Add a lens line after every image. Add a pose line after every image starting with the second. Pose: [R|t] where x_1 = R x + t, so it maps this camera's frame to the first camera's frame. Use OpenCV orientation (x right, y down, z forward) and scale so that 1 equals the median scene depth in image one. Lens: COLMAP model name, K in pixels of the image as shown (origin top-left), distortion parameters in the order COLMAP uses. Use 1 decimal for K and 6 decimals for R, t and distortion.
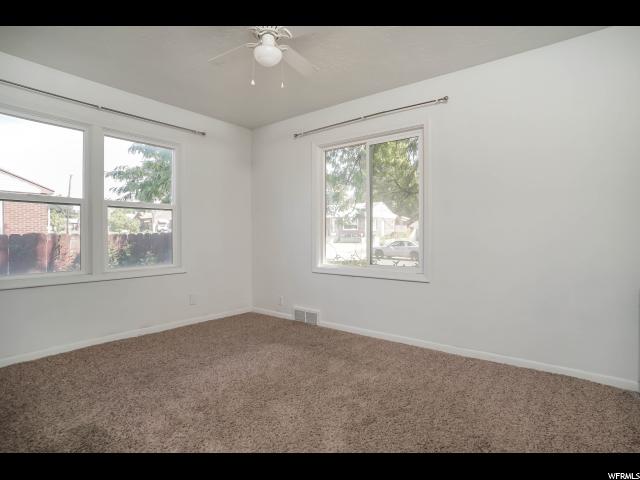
lens RADIAL K [[332.2, 0, 321.1], [0, 332.2, 240.2], [0, 0, 1]] dist [-0.072003, 0.034741]
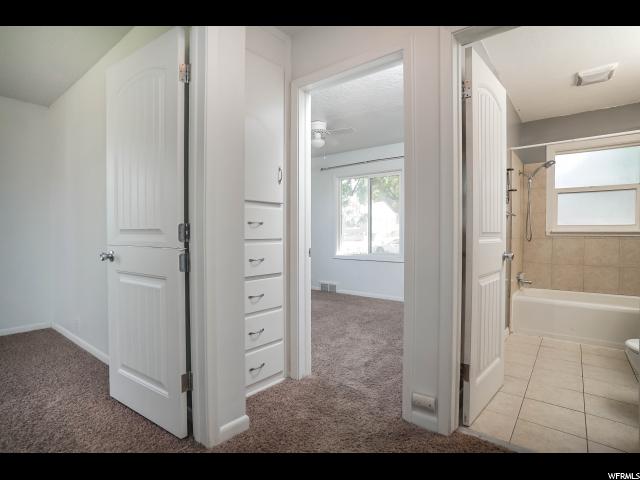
lens RADIAL K [[332.2, 0, 321.1], [0, 332.2, 240.2], [0, 0, 1]] dist [-0.072003, 0.034741]
pose [[0.999992, 0.002019, -0.003346, -0.068026], [-0.002000, 0.999982, 0.005691, 0.002240], [0.003358, -0.005684, 0.999978, -0.483784]]
